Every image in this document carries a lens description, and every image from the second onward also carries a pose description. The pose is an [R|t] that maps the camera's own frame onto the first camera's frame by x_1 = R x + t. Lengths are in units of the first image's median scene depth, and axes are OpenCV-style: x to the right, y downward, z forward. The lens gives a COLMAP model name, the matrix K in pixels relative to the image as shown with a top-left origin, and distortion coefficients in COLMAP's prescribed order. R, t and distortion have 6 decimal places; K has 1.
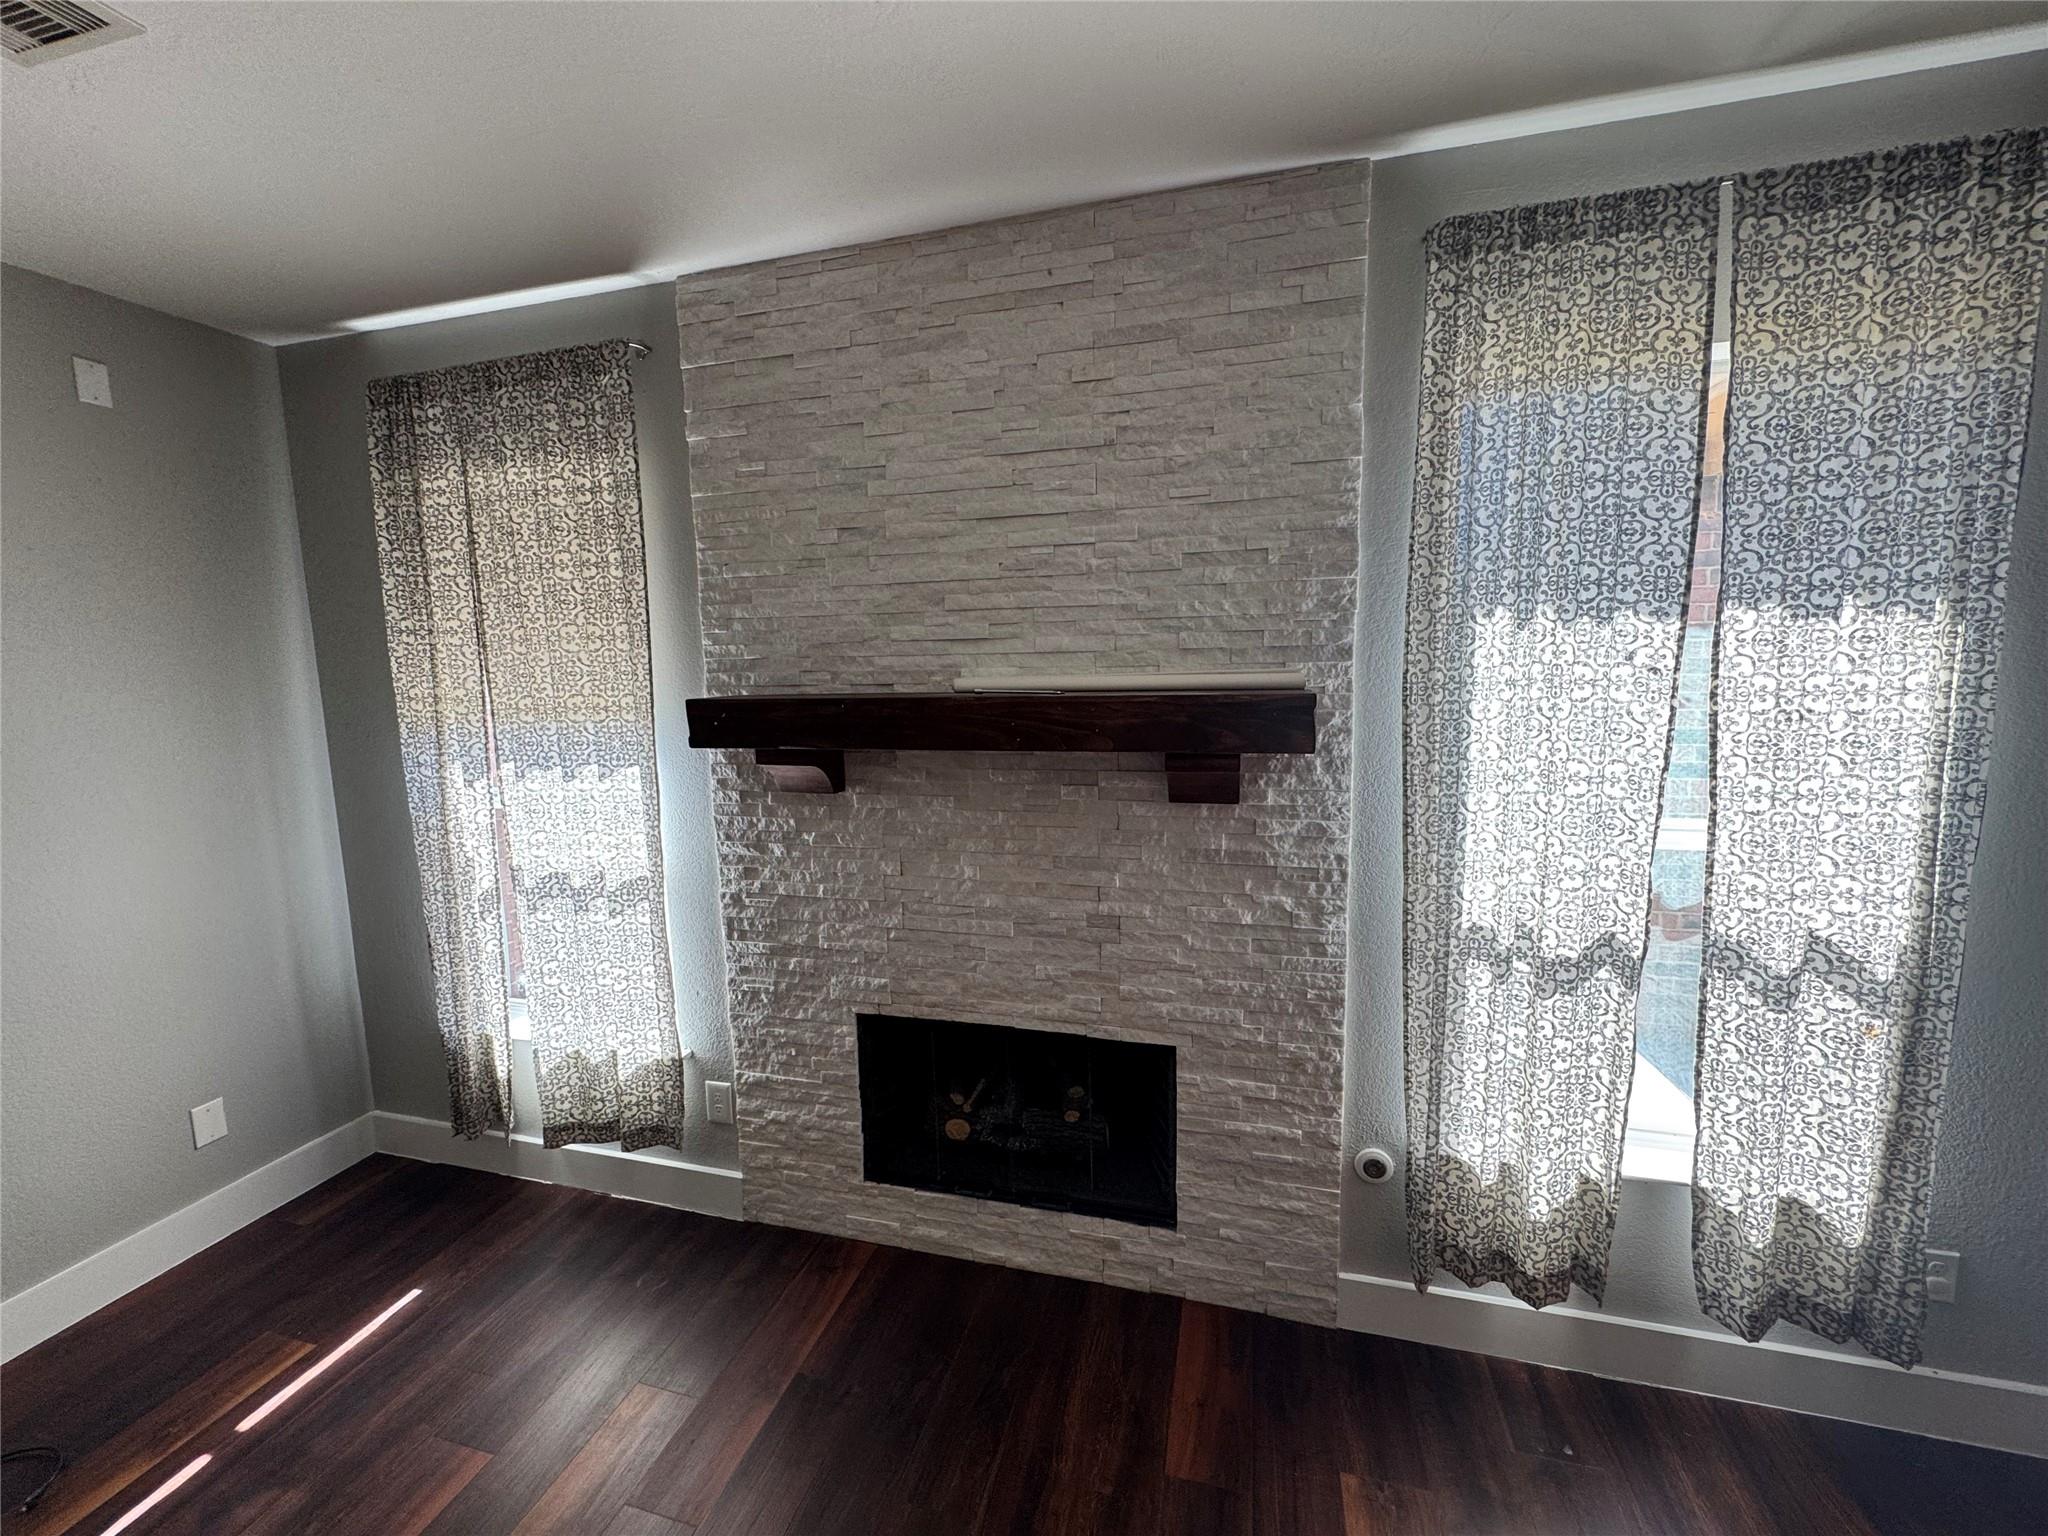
lens RADIAL K [[817.3, 0, 1023.2], [0, 817.3, 767.1], [0, 0, 1]] dist [-0.003196, 0.000335]
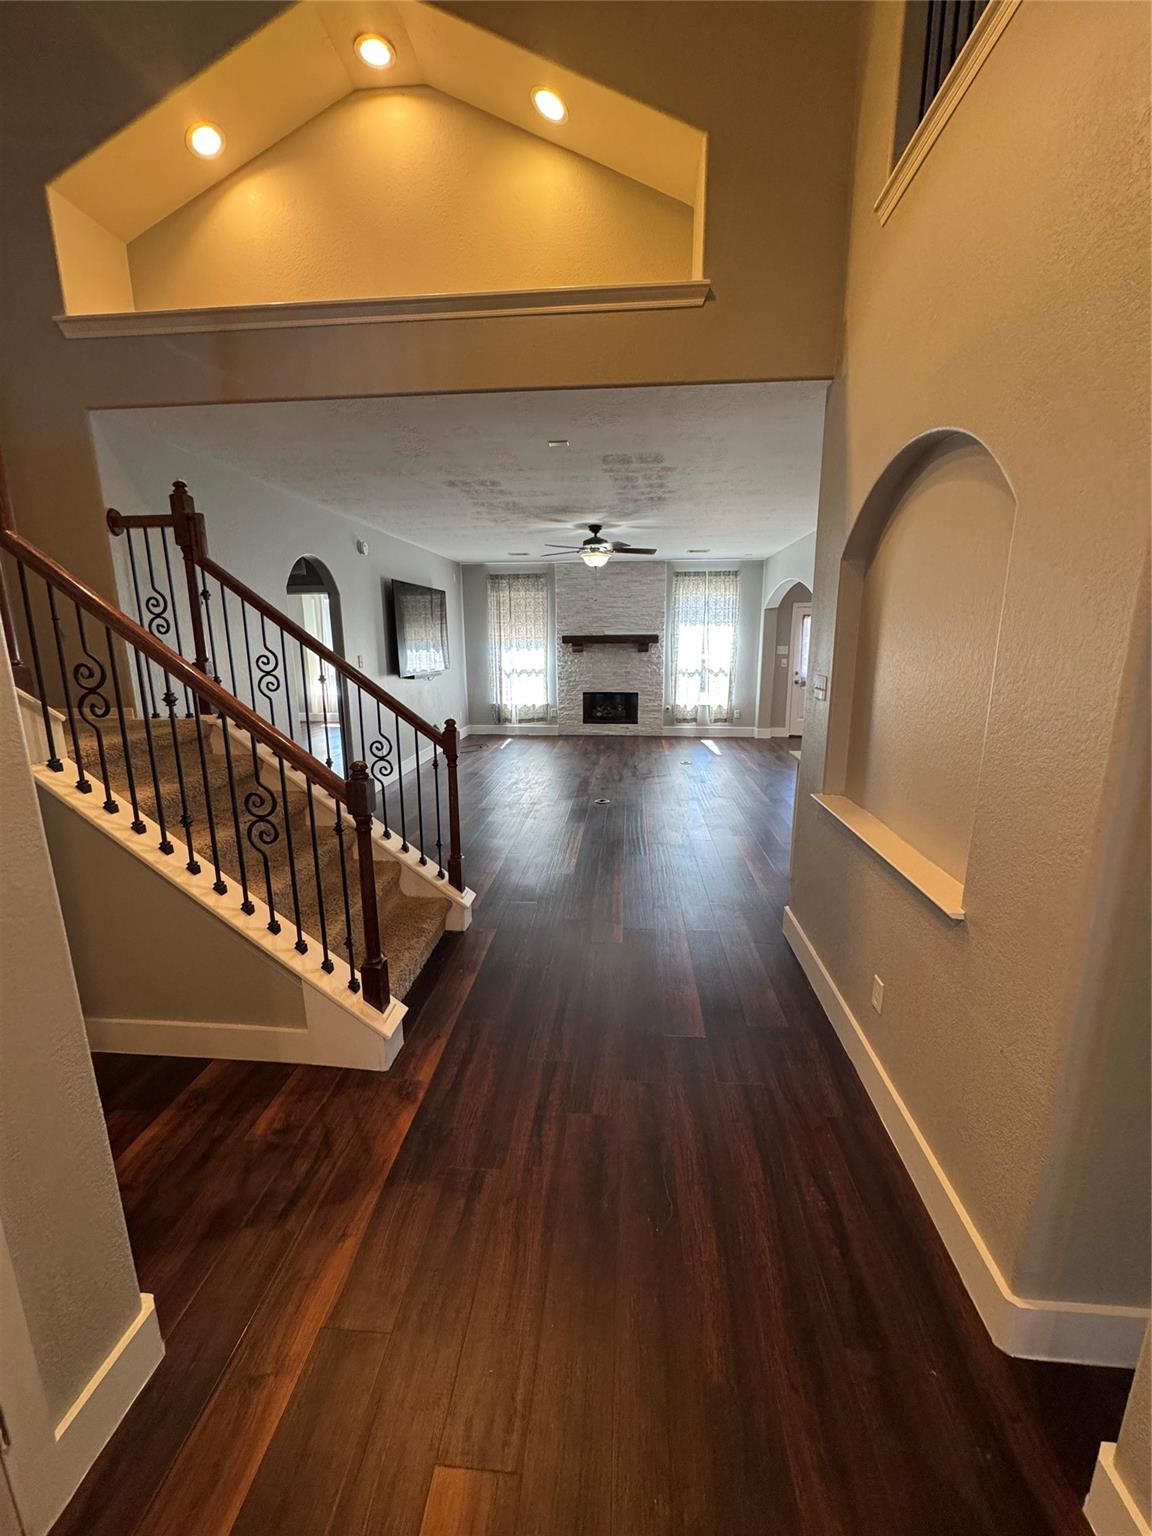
lens RADIAL K [[613.0, 0, 576.0], [0, 613.0, 768.0], [0, 0, 1]] dist [-0.003196, 0.000335]
pose [[0.984028, -0.021931, 0.176656, -1.079662], [0.007448, 0.996585, 0.082235, 0.504040], [-0.177856, -0.079606, 0.980831, -3.432603]]
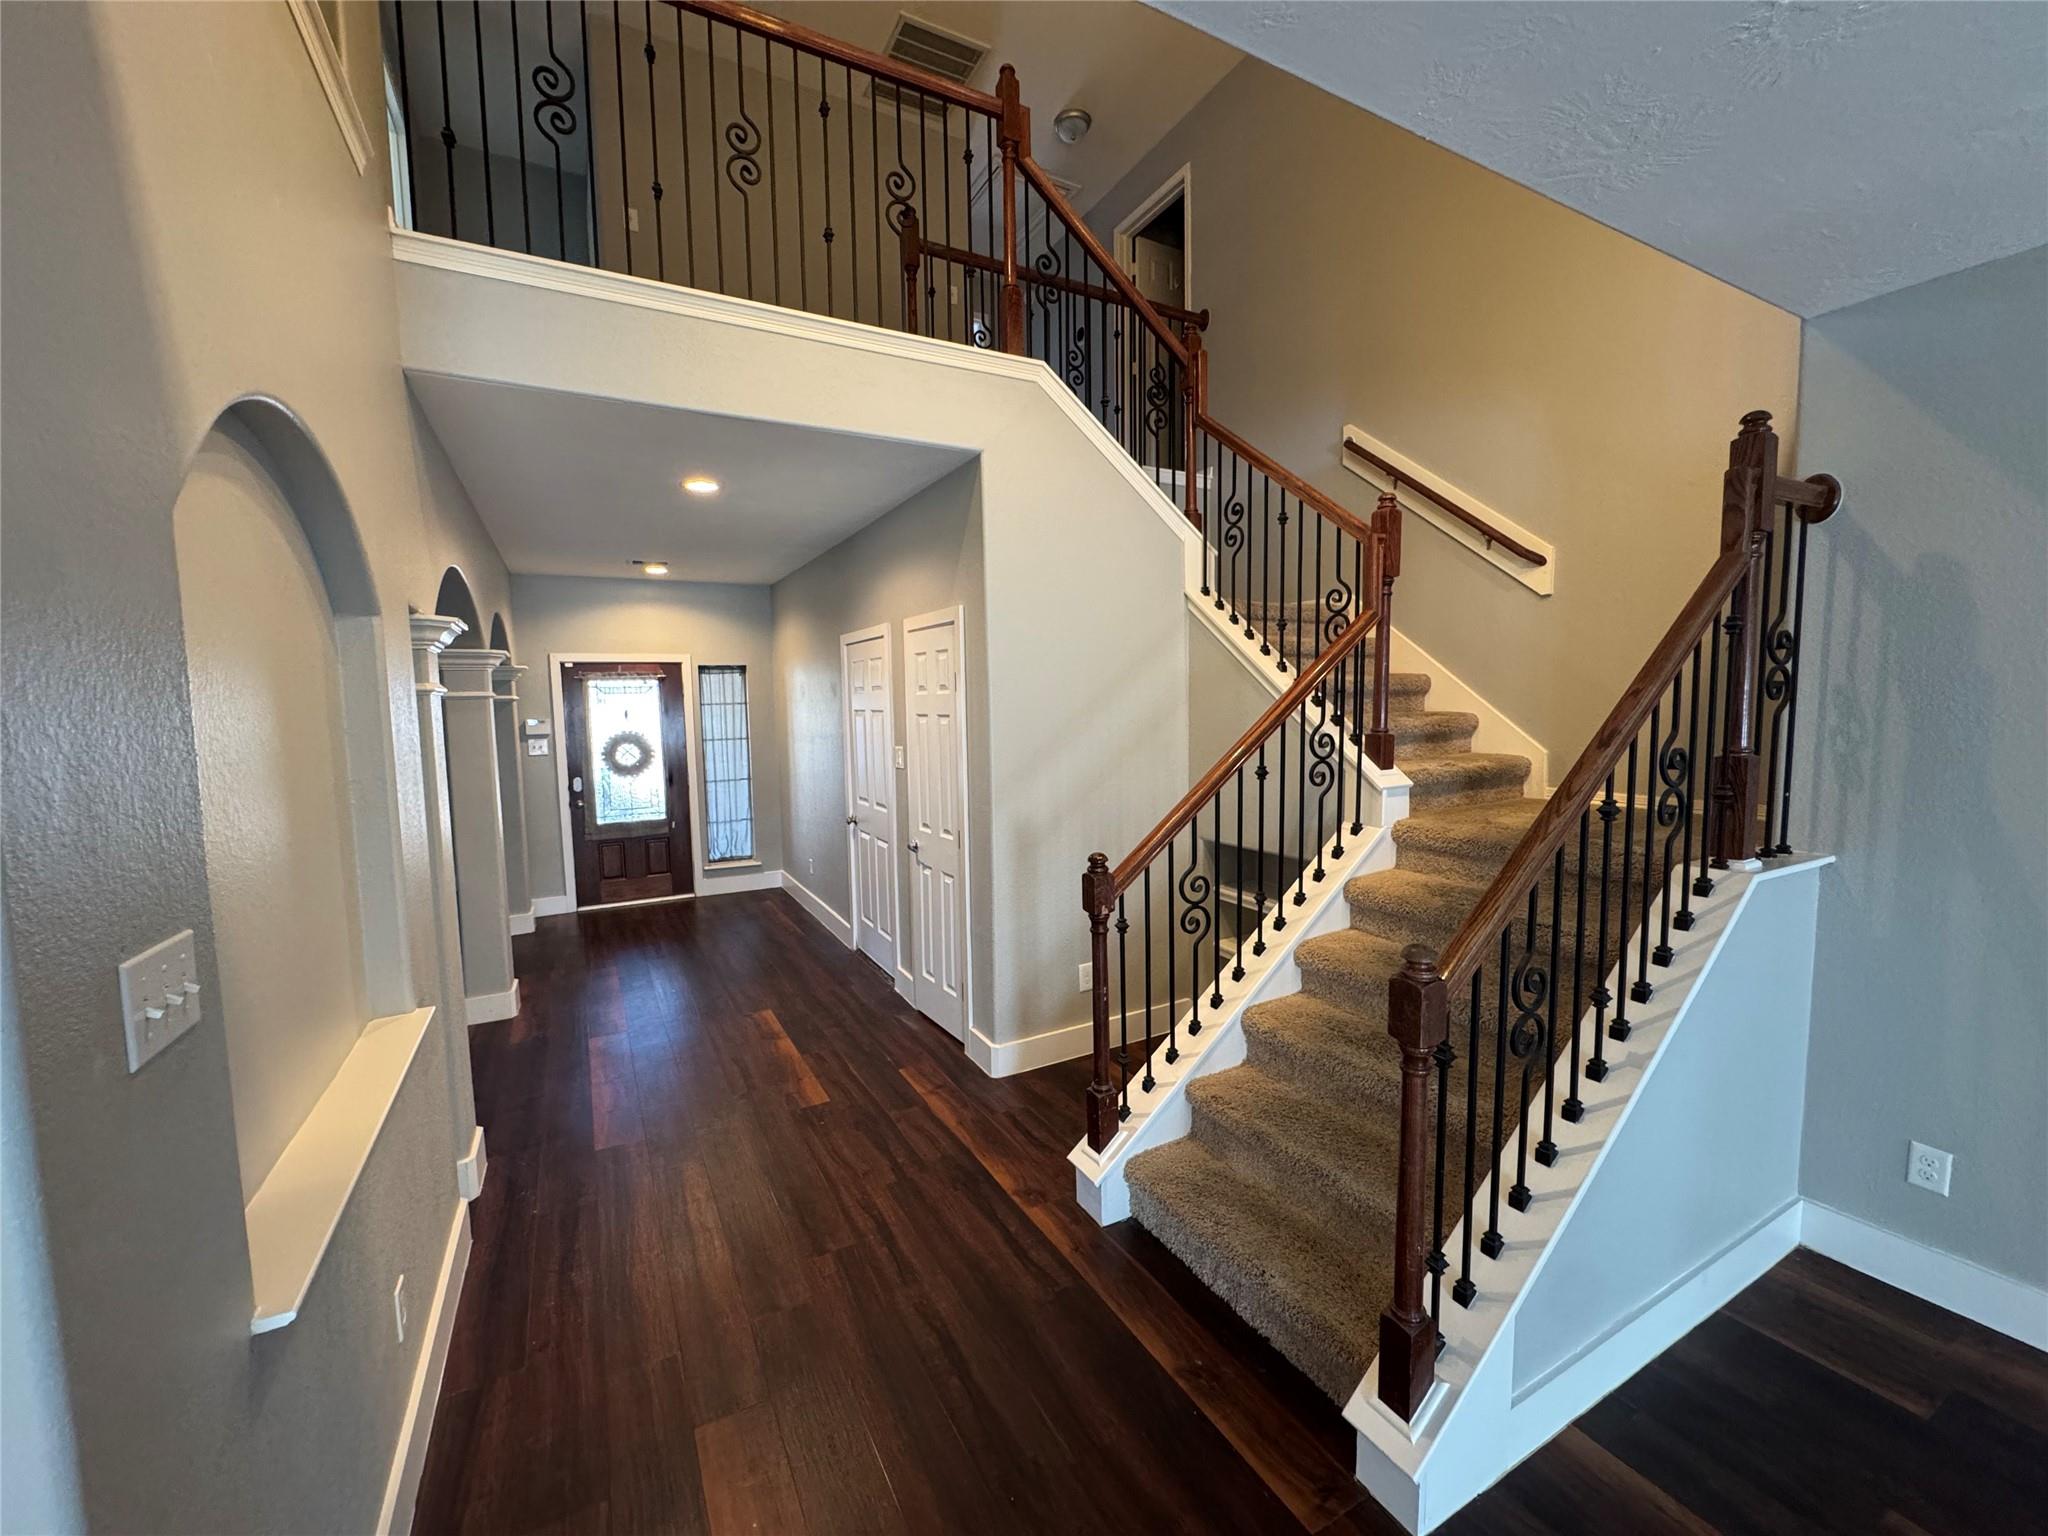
lens RADIAL K [[817.3, 0, 1023.2], [0, 817.3, 767.1], [0, 0, 1]] dist [-0.003196, 0.000335]
pose [[-0.723162, 0.092800, -0.684415, -0.375128], [-0.054944, 0.980063, 0.190941, 0.230469], [0.688489, 0.175686, -0.703646, -1.670127]]
